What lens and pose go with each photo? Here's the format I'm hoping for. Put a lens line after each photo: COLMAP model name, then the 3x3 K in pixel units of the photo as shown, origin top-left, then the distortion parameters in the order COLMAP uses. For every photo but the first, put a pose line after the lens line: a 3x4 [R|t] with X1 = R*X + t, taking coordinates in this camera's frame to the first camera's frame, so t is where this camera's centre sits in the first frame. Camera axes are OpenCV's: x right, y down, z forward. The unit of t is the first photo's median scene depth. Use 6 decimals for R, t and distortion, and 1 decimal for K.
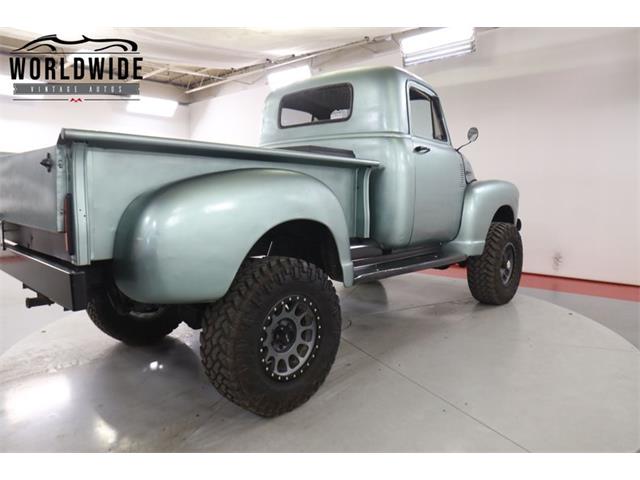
lens RADIAL K [[453.9, 0, 320.0], [0, 453.9, 240.0], [0, 0, 1]] dist [-0.019223, 0.006757]
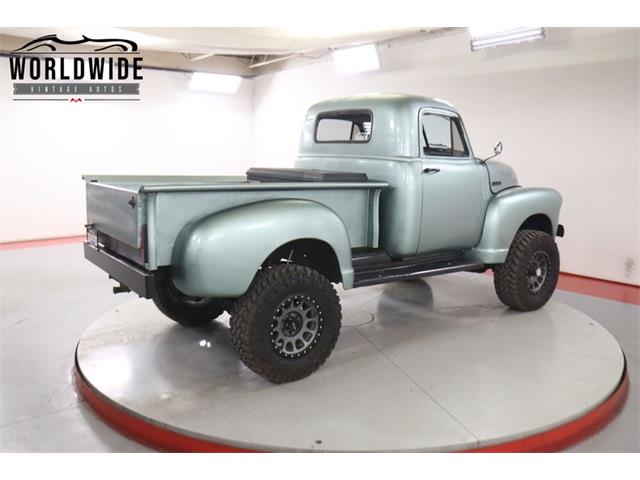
lens RADIAL K [[550.0, 0, 320.0], [0, 550.0, 240.0], [0, 0, 1]] dist [-0.003136, 0.000771]
pose [[0.984891, 0.038087, -0.168936, 0.257925], [-0.030984, 0.998530, 0.044483, -0.107367], [0.170382, -0.038577, 0.984623, -0.548747]]
